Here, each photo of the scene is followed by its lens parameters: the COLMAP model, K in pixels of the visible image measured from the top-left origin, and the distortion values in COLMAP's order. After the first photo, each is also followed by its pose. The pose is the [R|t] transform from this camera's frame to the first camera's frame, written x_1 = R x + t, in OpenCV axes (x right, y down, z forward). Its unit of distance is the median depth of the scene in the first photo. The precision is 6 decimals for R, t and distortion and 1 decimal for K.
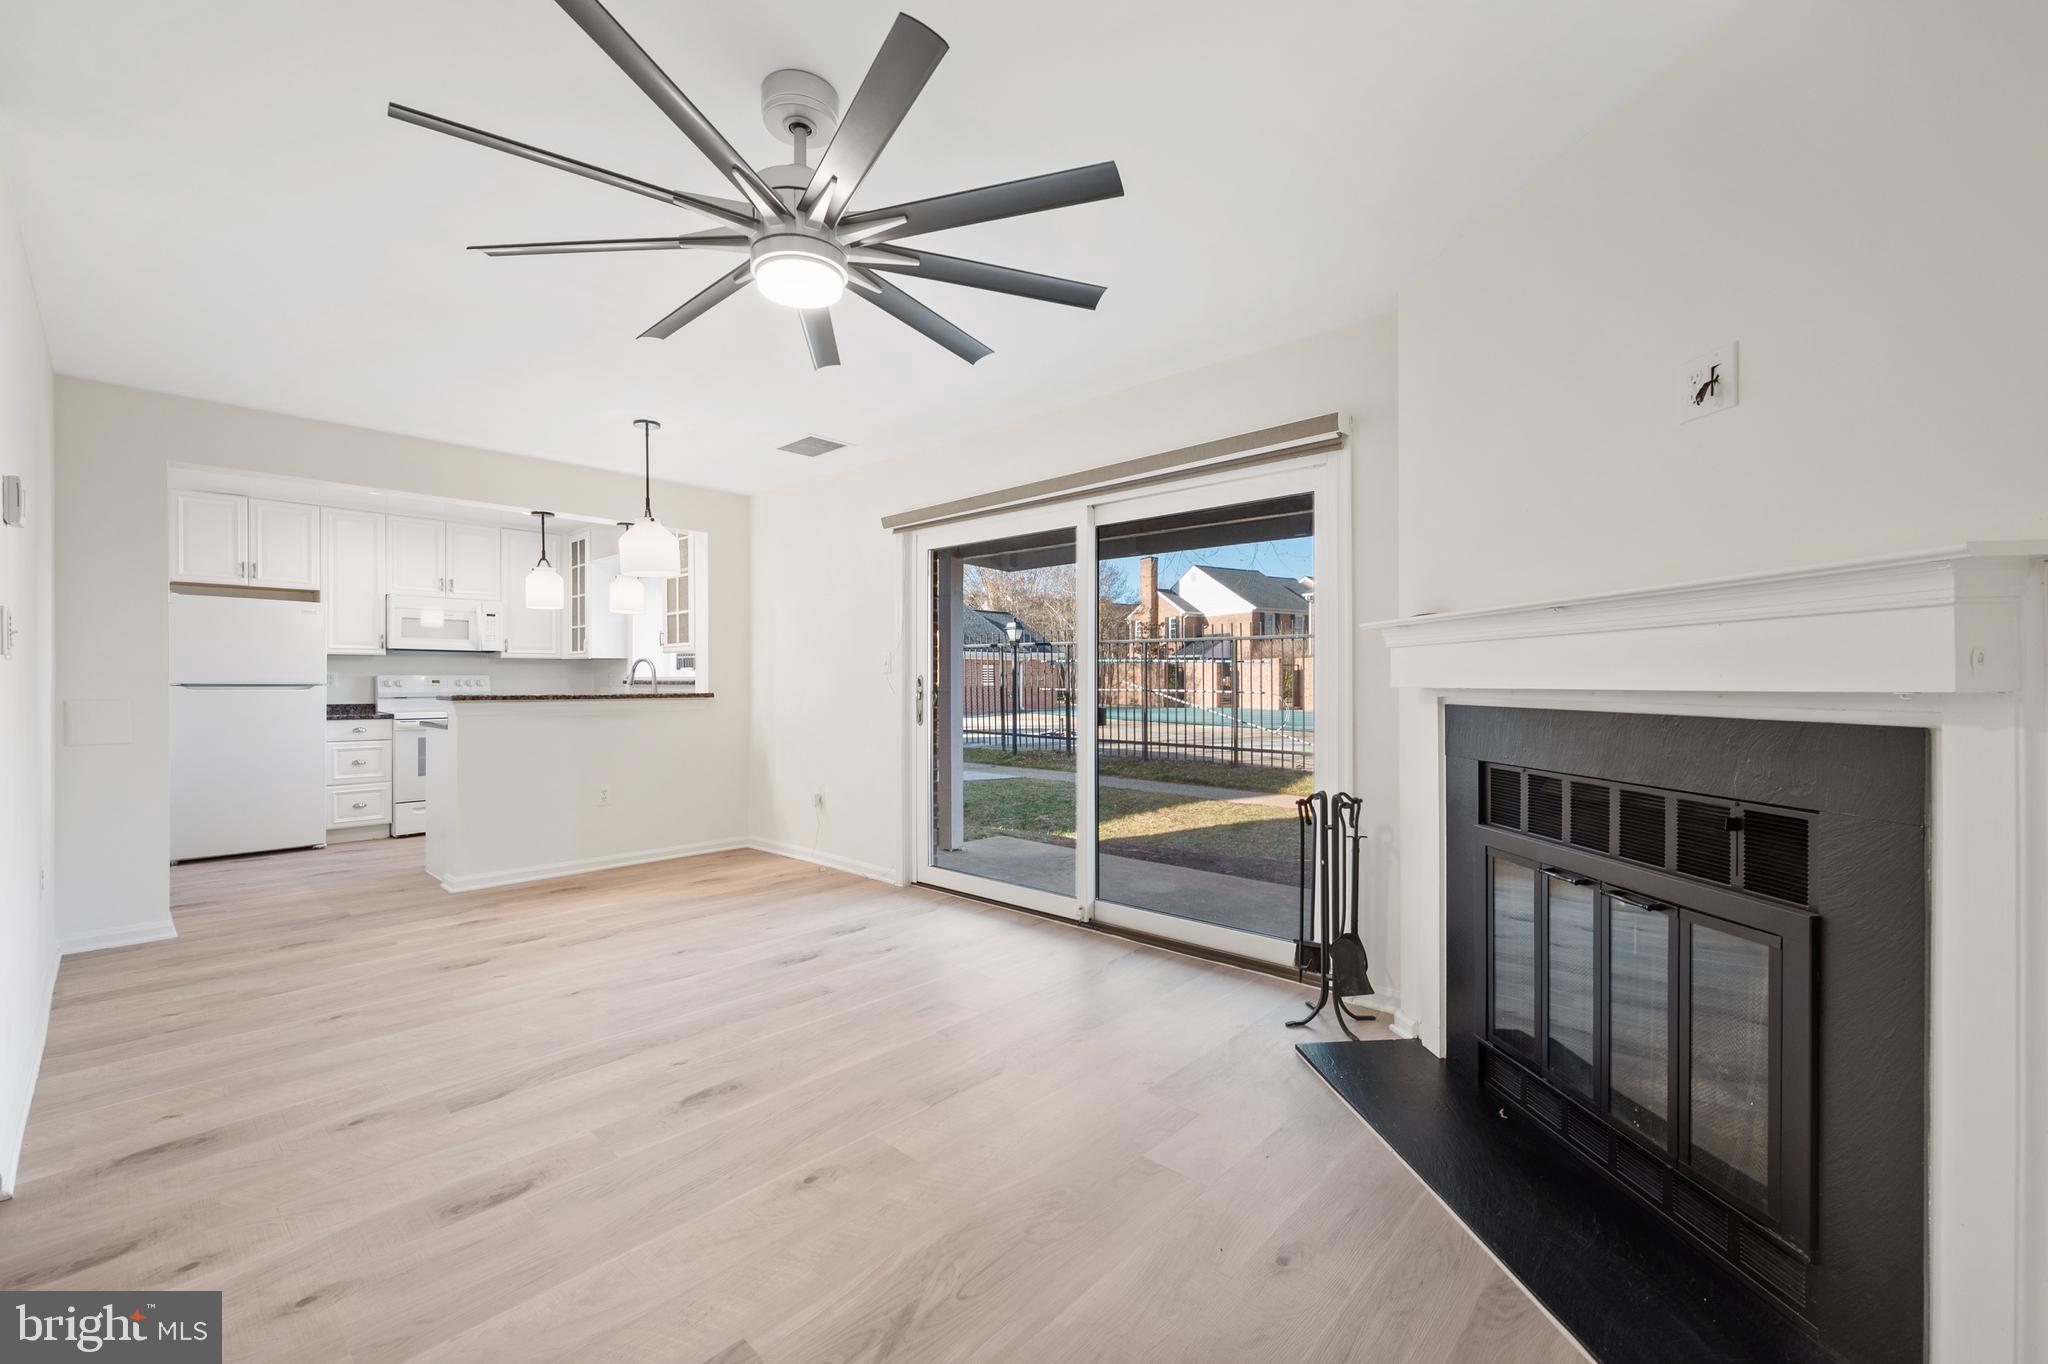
lens RADIAL K [[845.5, 0, 1011.7], [0, 845.5, 678.1], [0, 0, 1]] dist [-0.000239, 0.001295]
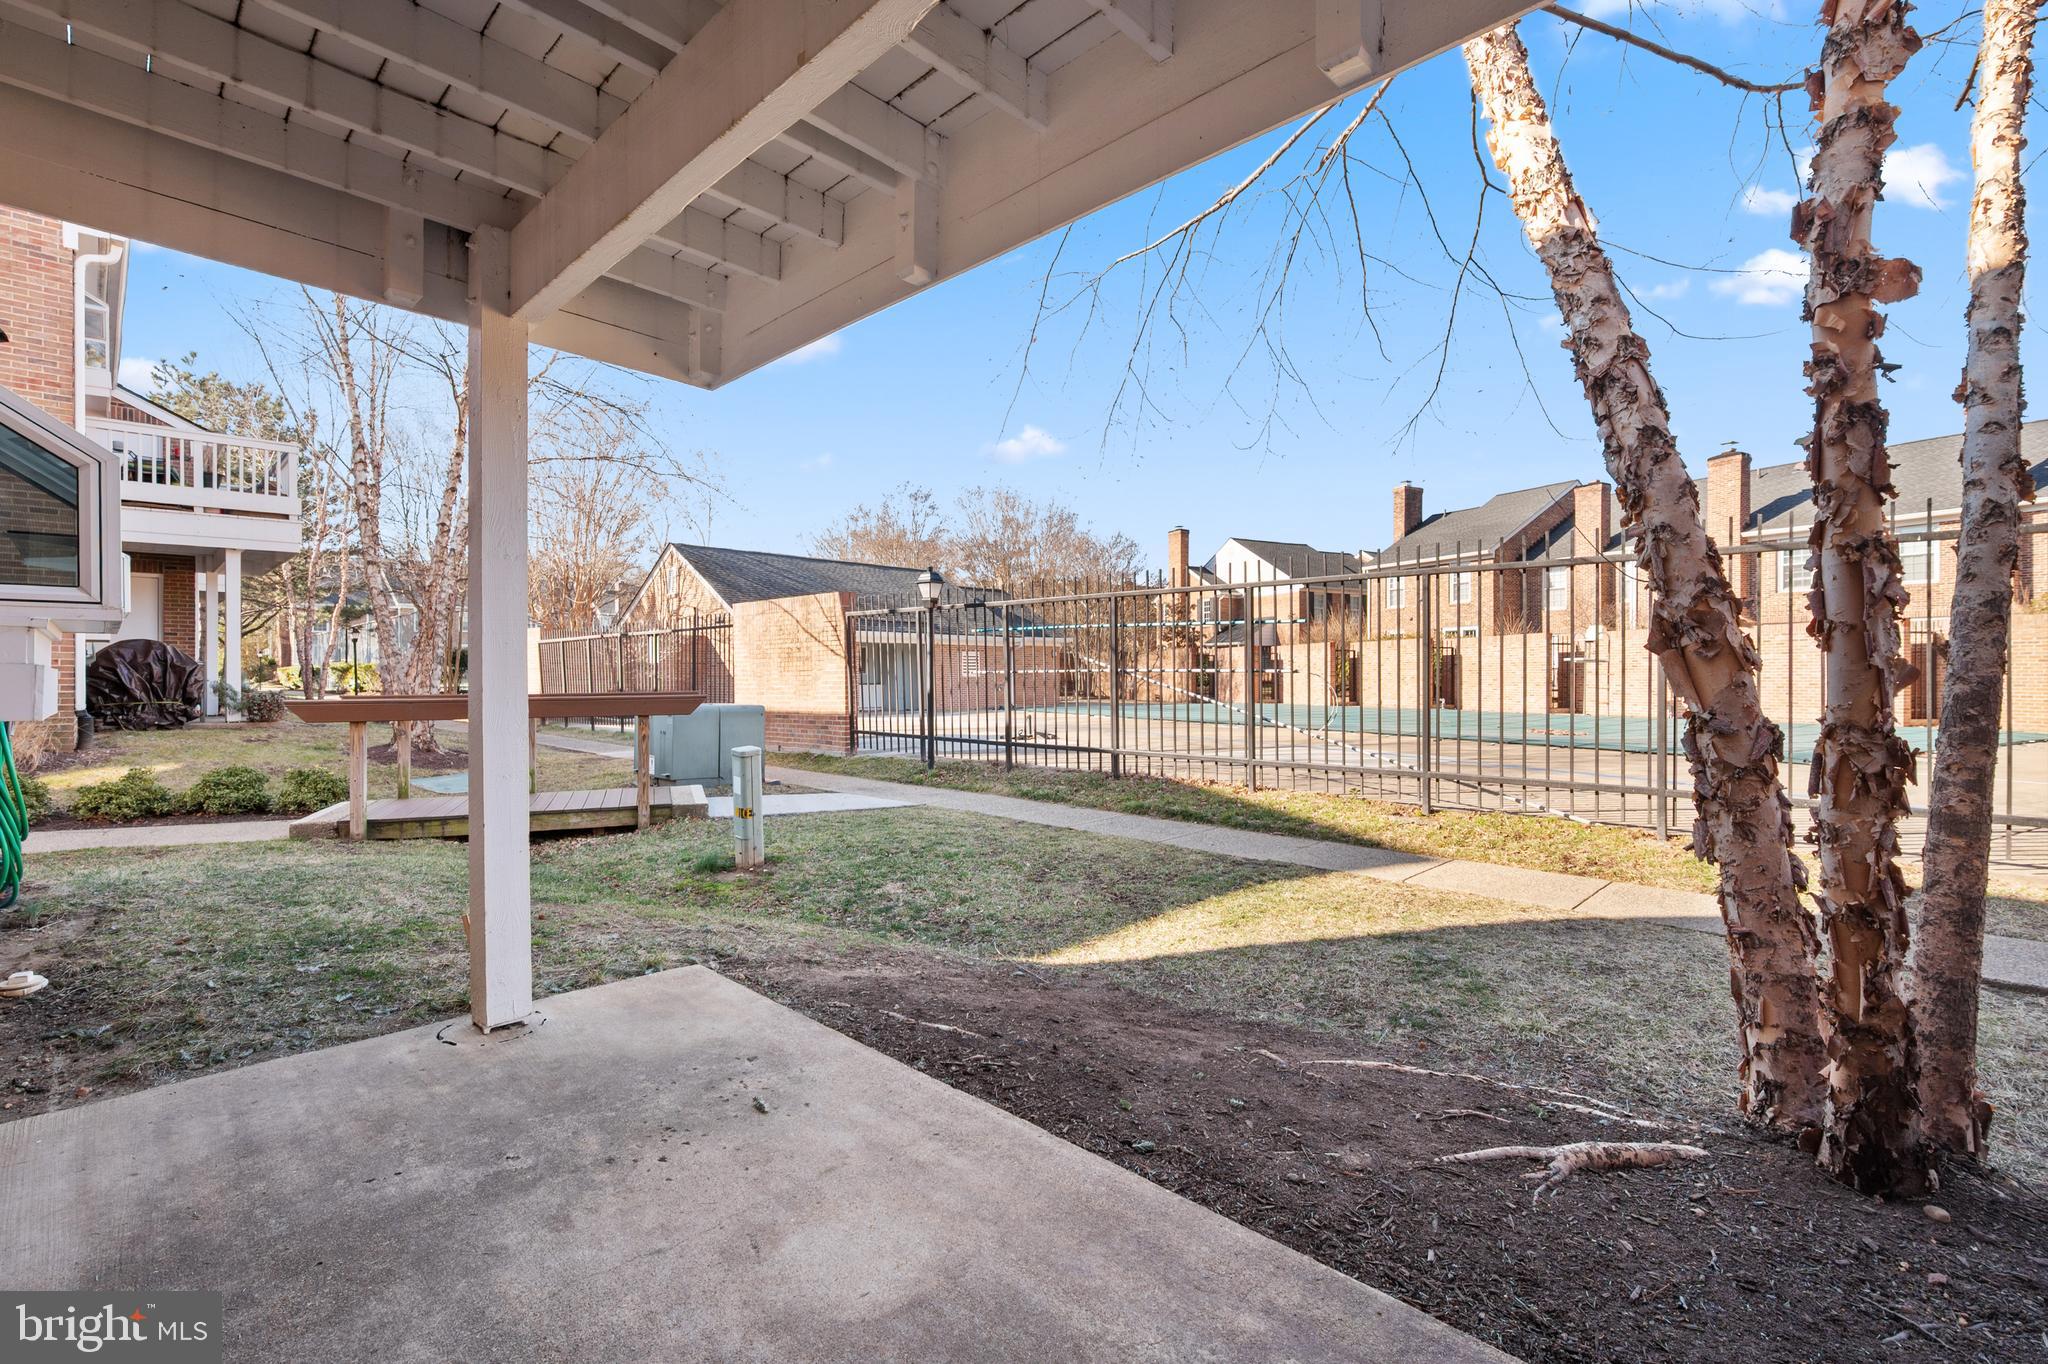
lens RADIAL K [[913.6, 0, 1023.8], [0, 913.6, 675.7], [0, 0, 1]] dist [-0.015094, -0.000061]
pose [[0.999763, -0.000855, -0.021736, 0.233764], [0.000892, 0.999998, 0.001699, 0.037171], [0.021734, -0.001718, 0.999762, 0.668577]]
